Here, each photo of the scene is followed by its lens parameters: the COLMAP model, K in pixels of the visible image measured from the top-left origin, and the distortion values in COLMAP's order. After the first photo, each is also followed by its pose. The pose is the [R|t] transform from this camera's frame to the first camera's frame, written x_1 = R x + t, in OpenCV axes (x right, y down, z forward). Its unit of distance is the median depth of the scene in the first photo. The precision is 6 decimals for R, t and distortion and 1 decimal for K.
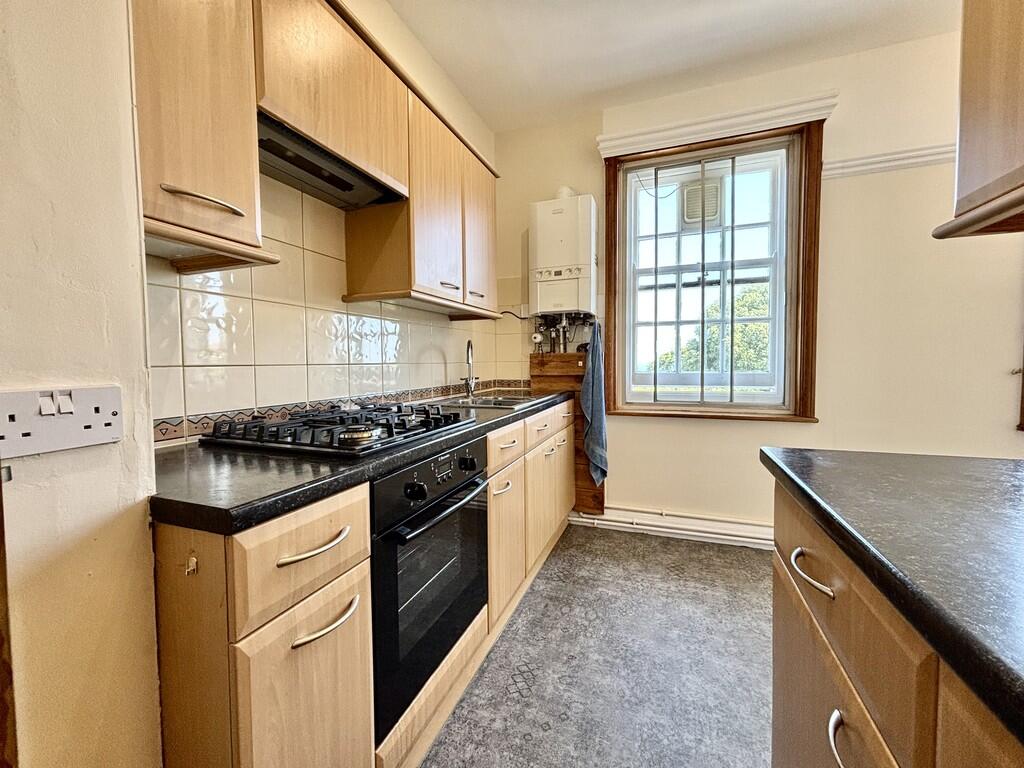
lens RADIAL K [[411.5, 0, 509.3], [0, 411.5, 380.3], [0, 0, 1]] dist [0.001980, -0.000476]
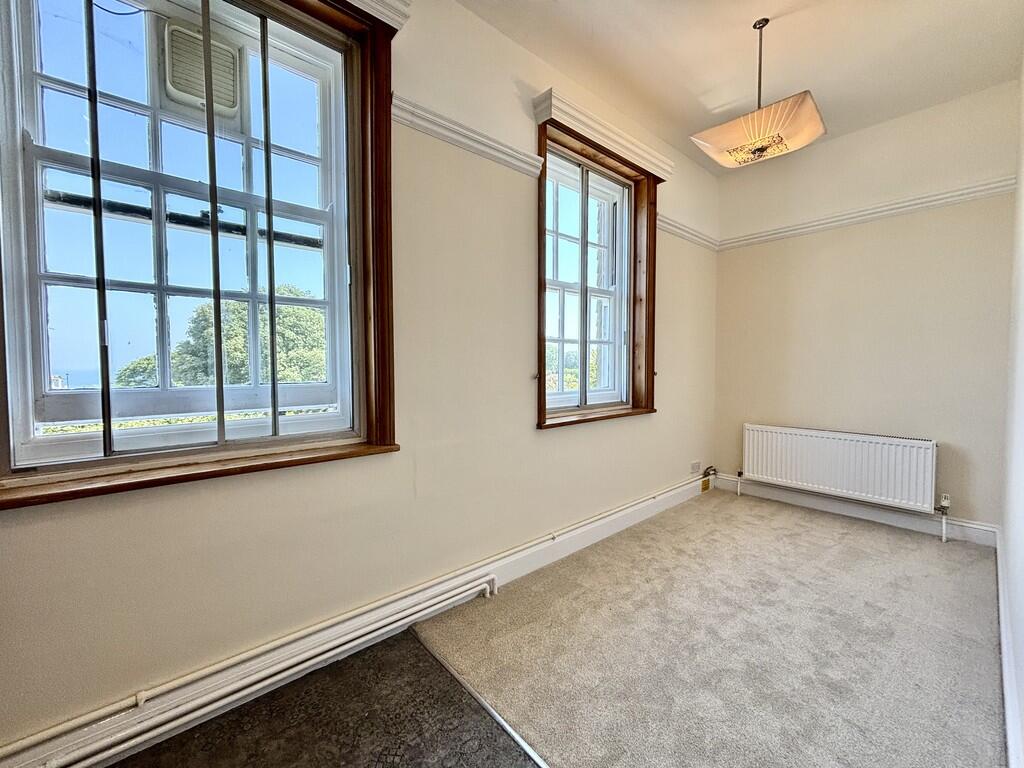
lens RADIAL K [[411.5, 0, 514.1], [0, 411.5, 379.5], [0, 0, 1]] dist [0.001980, -0.000476]
pose [[0.468596, -0.021254, 0.883157, 0.192850], [0.046590, 0.998914, -0.000681, -0.012520], [-0.882183, 0.041465, 0.469077, 0.453929]]
